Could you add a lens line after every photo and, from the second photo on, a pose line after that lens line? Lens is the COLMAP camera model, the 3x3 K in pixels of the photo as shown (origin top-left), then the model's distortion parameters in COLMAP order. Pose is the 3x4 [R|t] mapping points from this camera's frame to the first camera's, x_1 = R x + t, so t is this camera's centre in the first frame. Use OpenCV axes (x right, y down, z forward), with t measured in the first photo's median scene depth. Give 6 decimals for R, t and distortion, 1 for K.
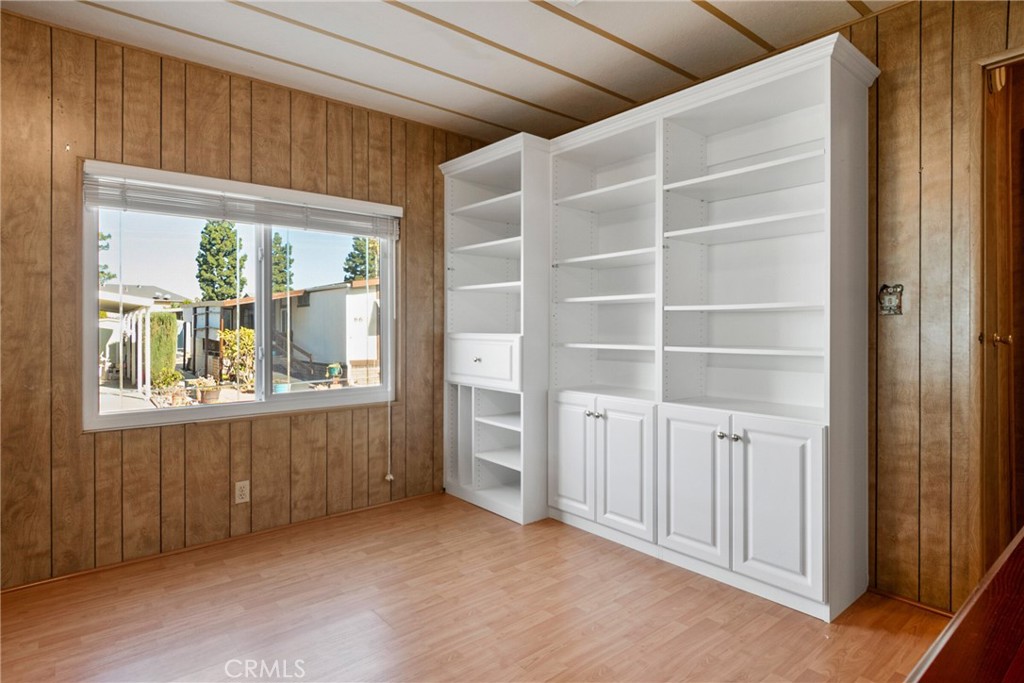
lens RADIAL K [[560.0, 0, 521.8], [0, 560.0, 331.3], [0, 0, 1]] dist [0.006935, -0.004021]
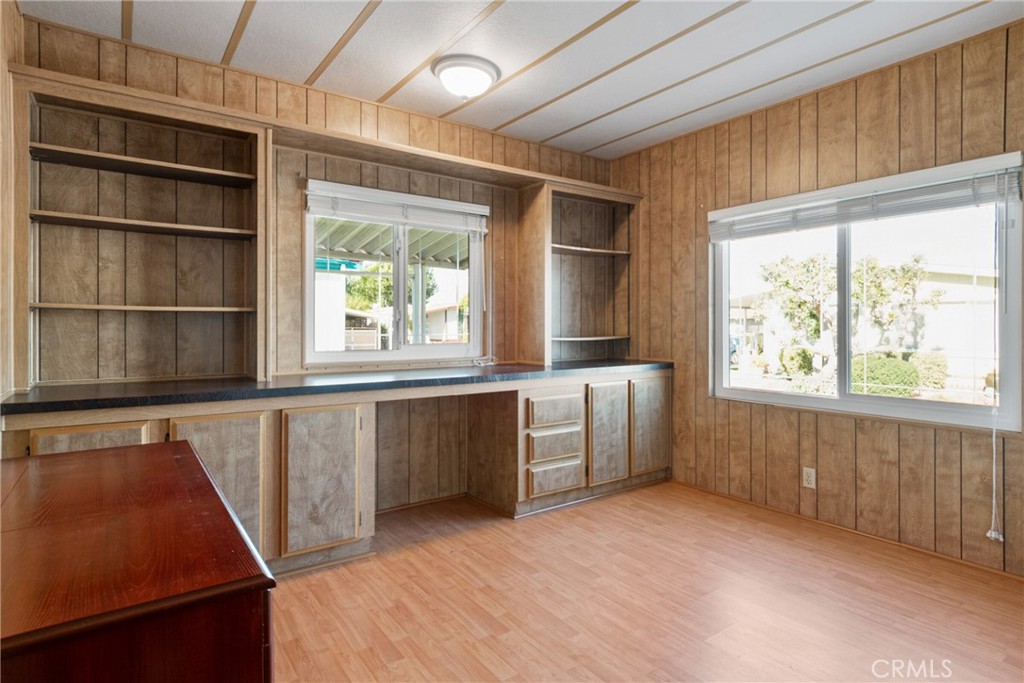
lens RADIAL K [[560.0, 0, 520.8], [0, 560.0, 334.6], [0, 0, 1]] dist [0.006935, -0.004021]
pose [[-0.086165, 0.018675, -0.996106, 0.611328], [-0.006960, 0.999789, 0.019346, -0.007339], [0.996257, 0.008600, -0.086017, 0.523760]]
